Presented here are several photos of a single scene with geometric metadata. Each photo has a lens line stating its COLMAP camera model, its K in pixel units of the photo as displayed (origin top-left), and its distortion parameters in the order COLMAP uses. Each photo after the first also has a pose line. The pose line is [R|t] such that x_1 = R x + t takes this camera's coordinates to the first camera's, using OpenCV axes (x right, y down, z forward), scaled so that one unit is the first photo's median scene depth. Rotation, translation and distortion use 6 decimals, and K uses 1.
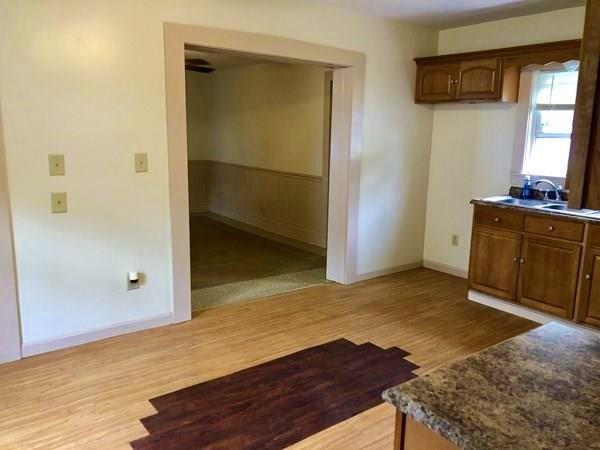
lens RADIAL K [[489.3, 0, 296.3], [0, 489.3, 220.0], [0, 0, 1]] dist [0.028975, -0.010183]
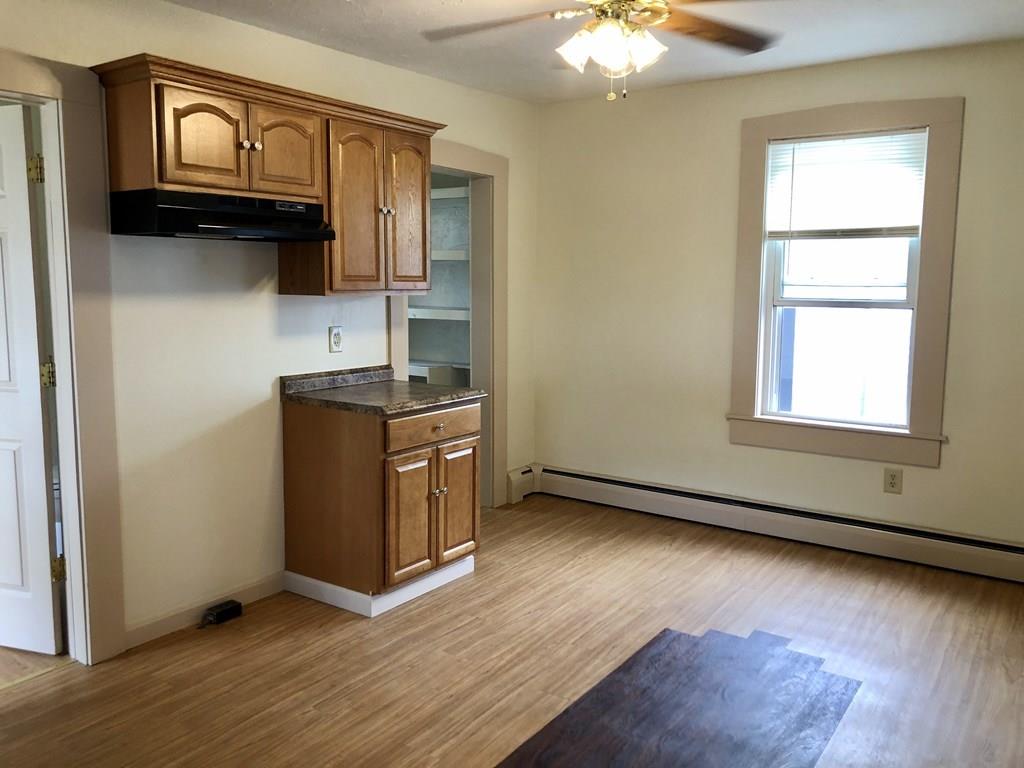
lens RADIAL K [[835.0, 0, 505.7], [0, 835.0, 375.5], [0, 0, 1]] dist [0.028975, -0.010183]
pose [[-0.951324, 0.004635, -0.308158, 0.316148], [-0.085843, 0.956332, 0.279392, -0.191468], [0.295997, 0.292246, -0.909384, 1.108569]]
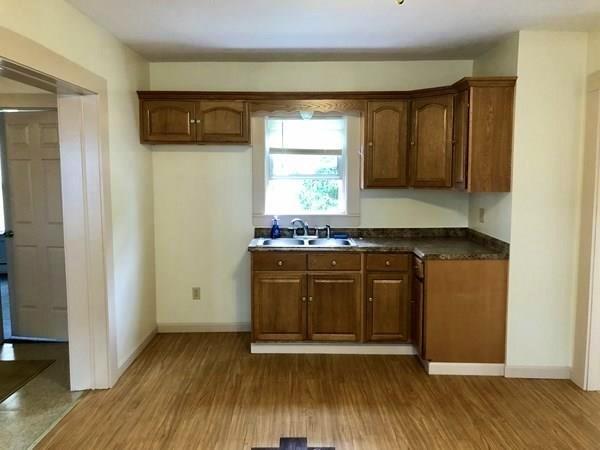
lens RADIAL K [[489.3, 0, 296.3], [0, 489.3, 220.0], [0, 0, 1]] dist [0.028975, -0.010183]
pose [[0.608545, -0.106722, 0.786310, -0.314533], [0.162857, 0.986618, 0.007870, -0.084338], [-0.776627, 0.123267, 0.617782, 0.340281]]
